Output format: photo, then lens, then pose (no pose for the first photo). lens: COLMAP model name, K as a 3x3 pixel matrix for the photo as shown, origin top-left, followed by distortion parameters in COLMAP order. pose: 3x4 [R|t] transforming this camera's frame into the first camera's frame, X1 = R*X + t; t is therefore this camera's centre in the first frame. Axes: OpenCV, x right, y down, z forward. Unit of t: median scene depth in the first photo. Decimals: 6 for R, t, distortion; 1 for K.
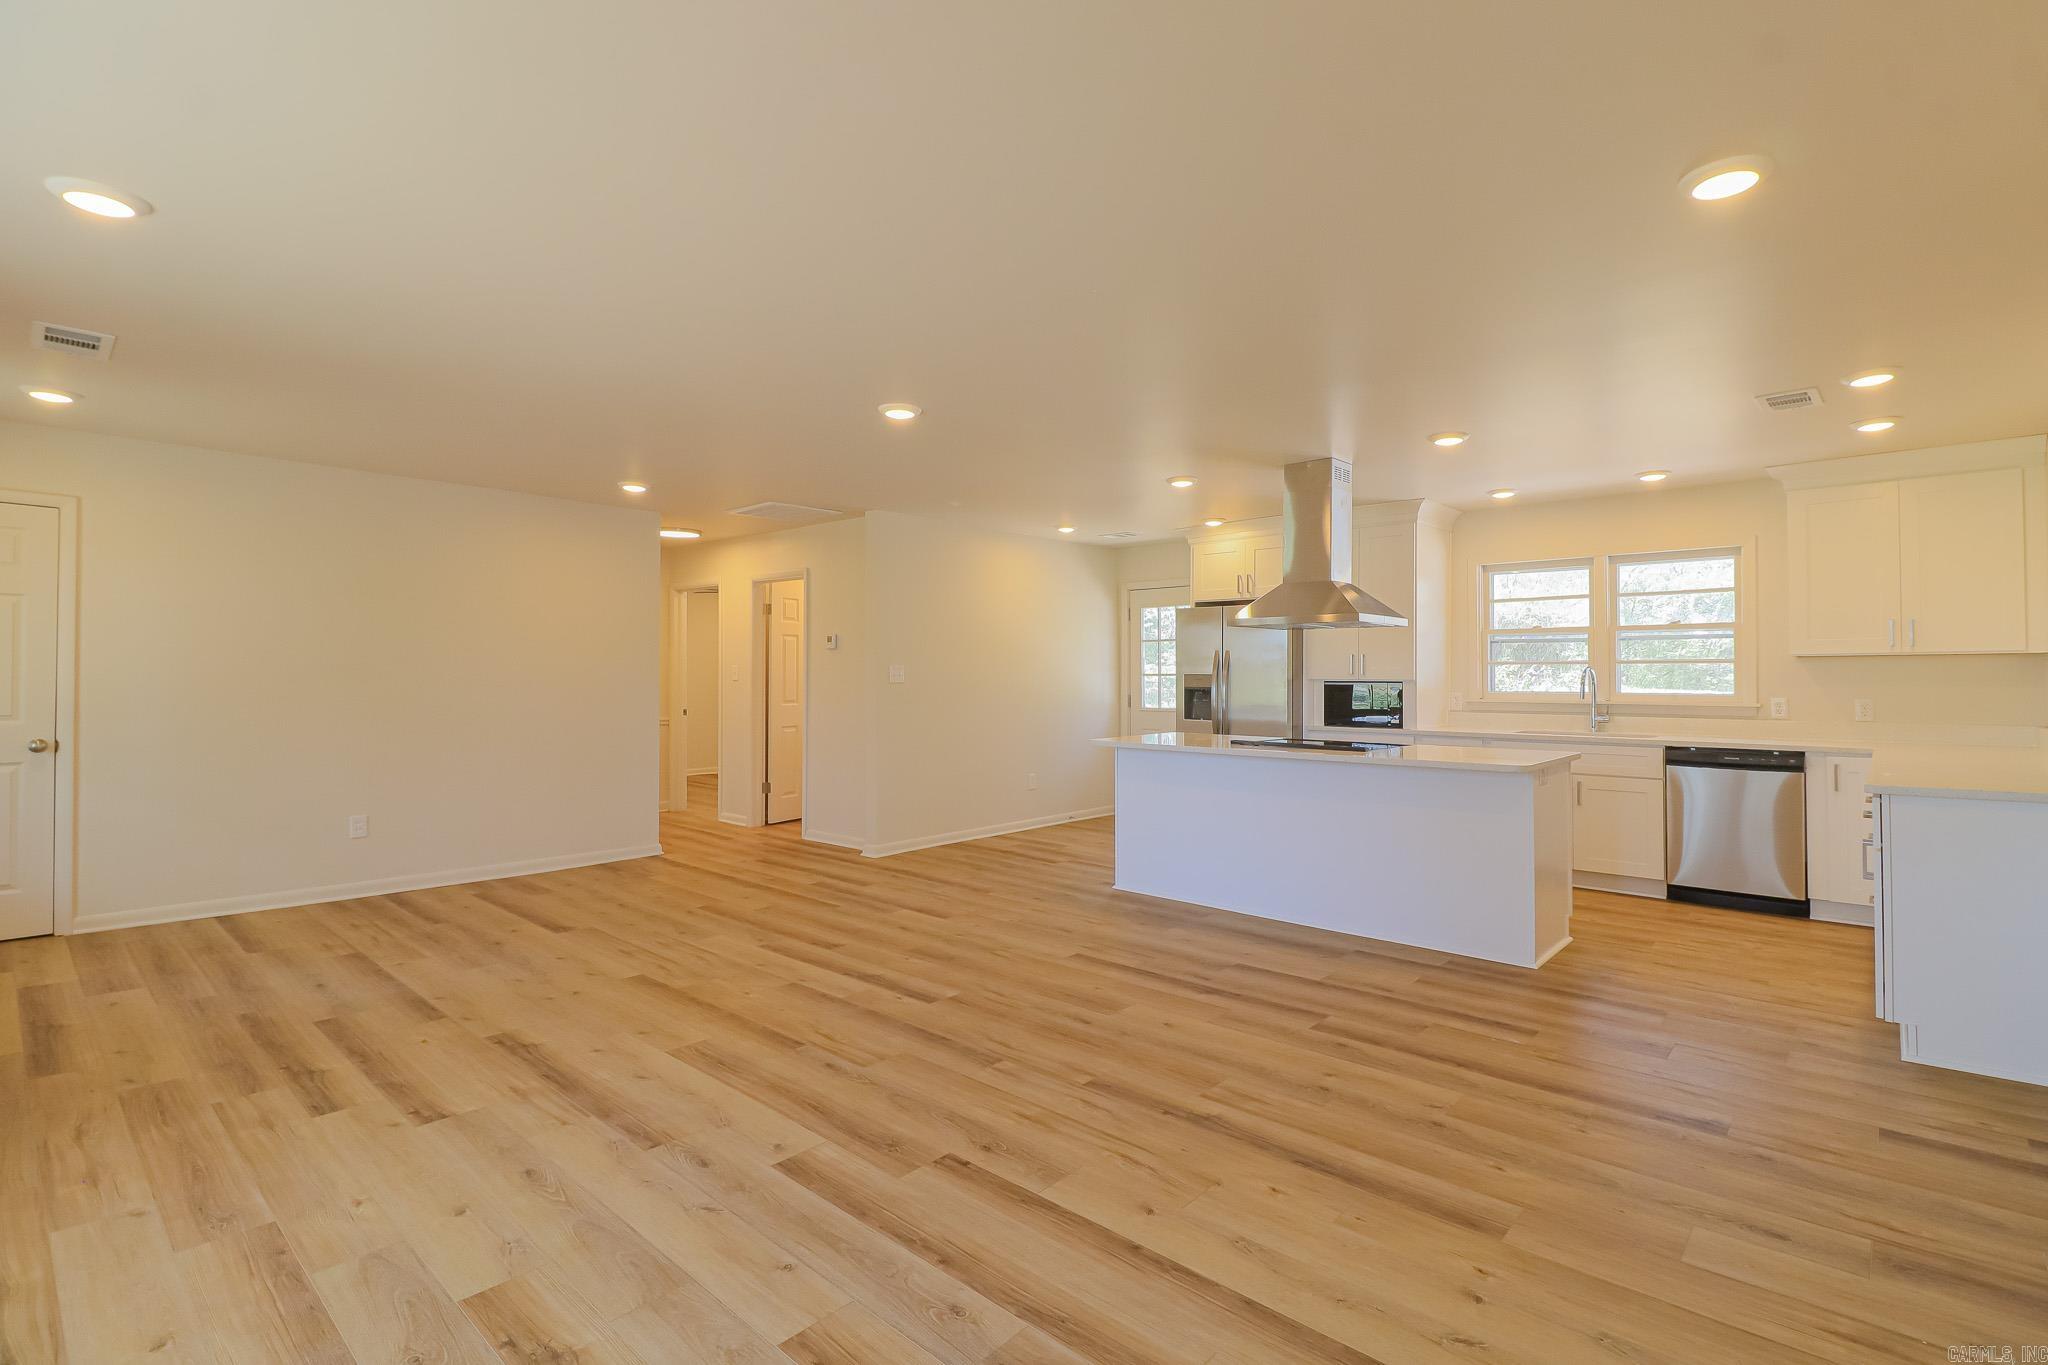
lens RADIAL K [[960.8, 0, 1045.4], [0, 960.8, 668.2], [0, 0, 1]] dist [0.012676, -0.007145]
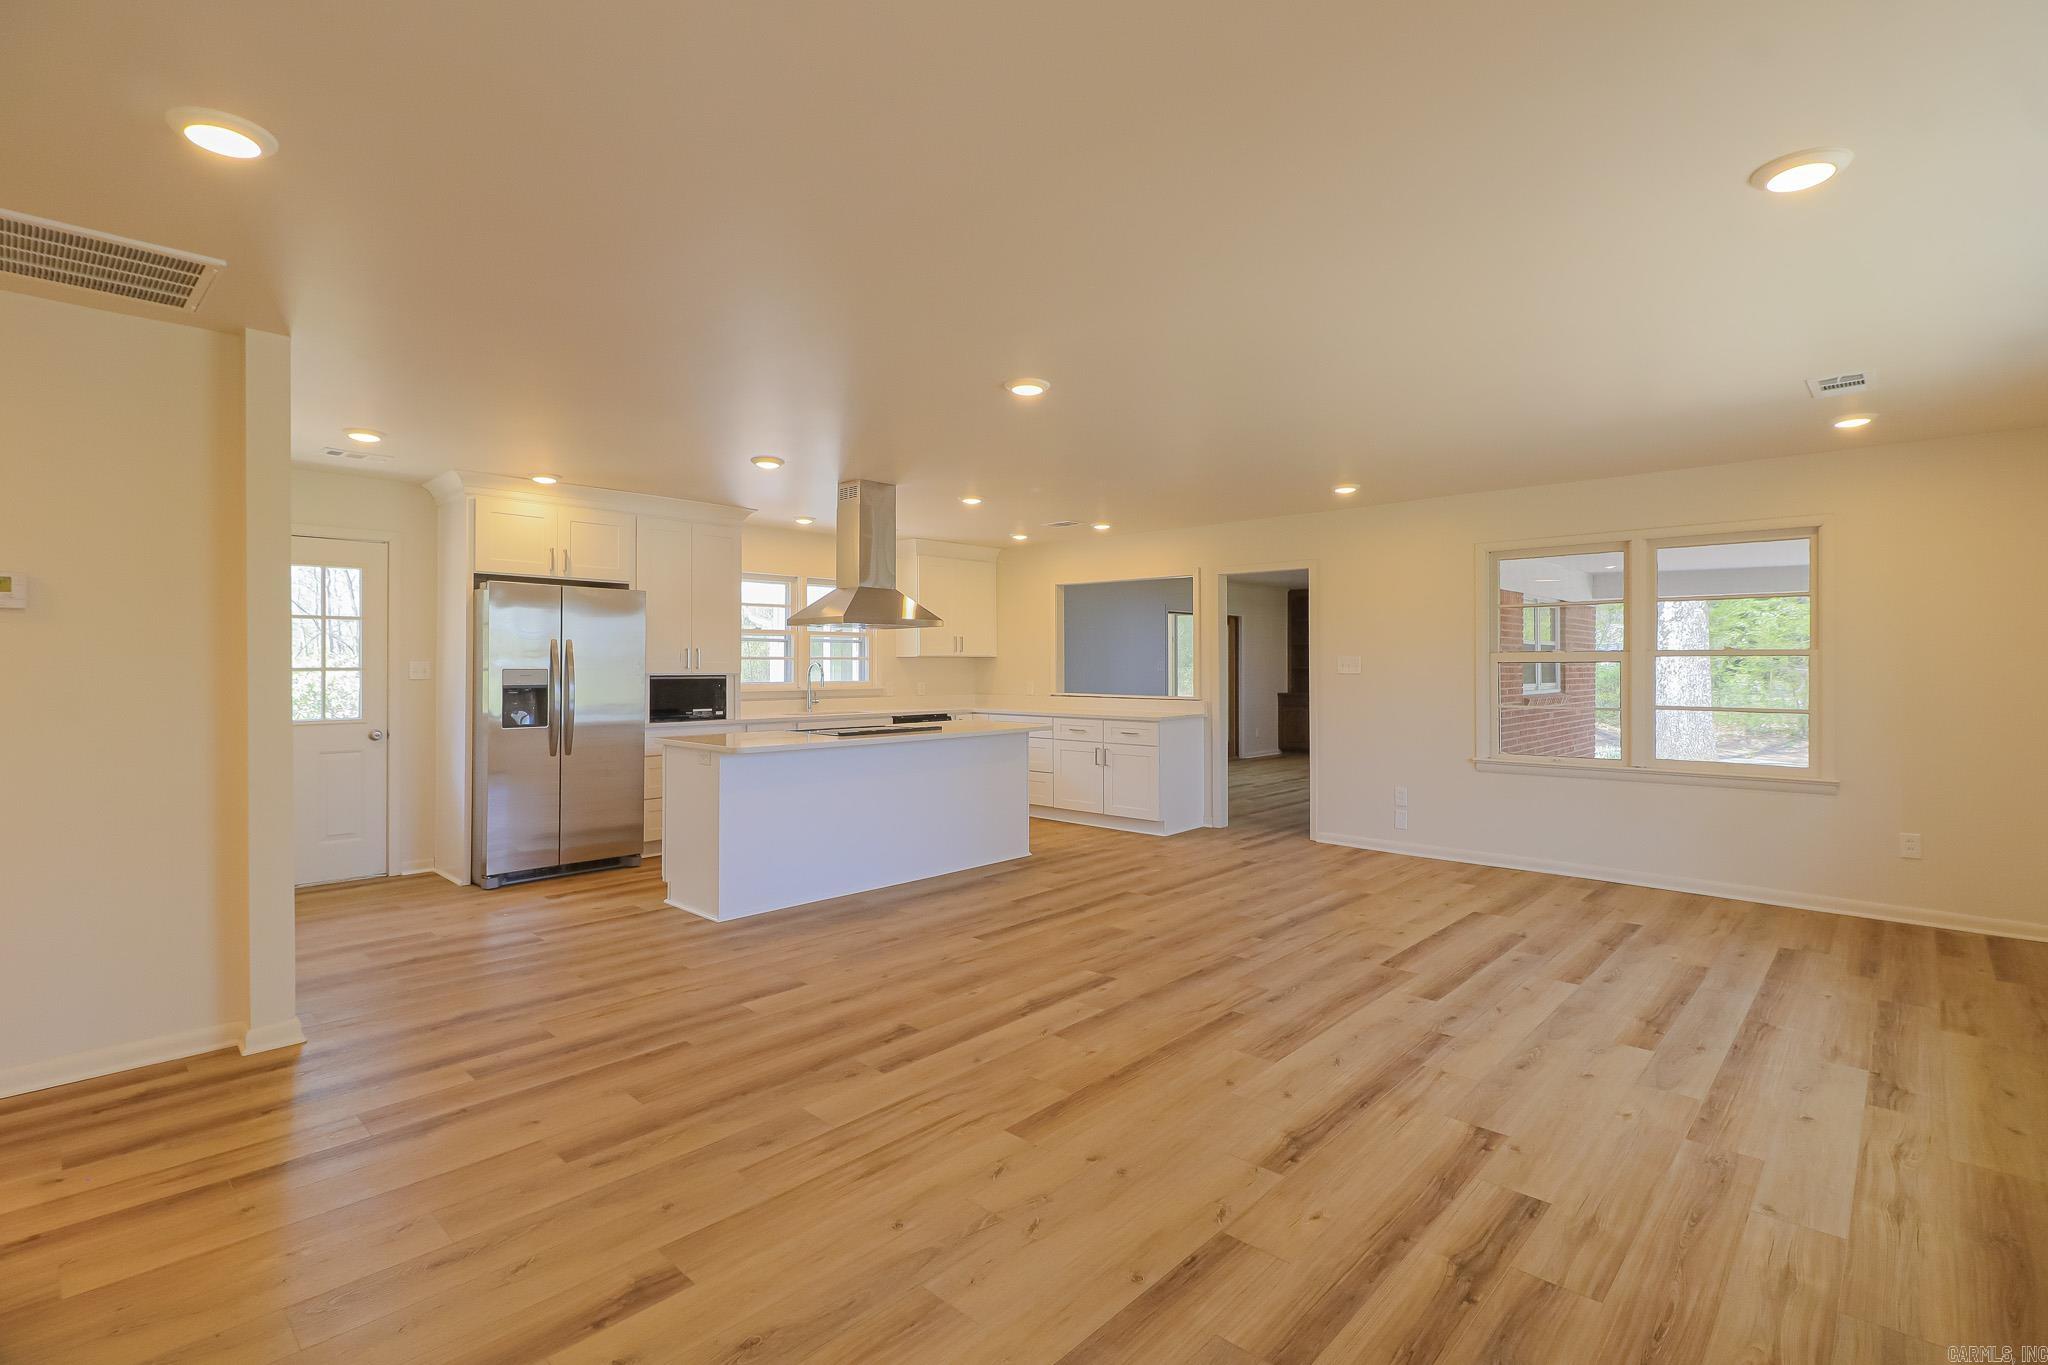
lens RADIAL K [[960.8, 0, 1077.5], [0, 960.8, 663.2], [0, 0, 1]] dist [0.012676, -0.007145]
pose [[-0.013926, 0.003258, 0.999898, -1.151126], [-0.005495, 0.999979, -0.003335, 0.004123], [-0.999888, -0.005541, -0.013908, 1.032644]]
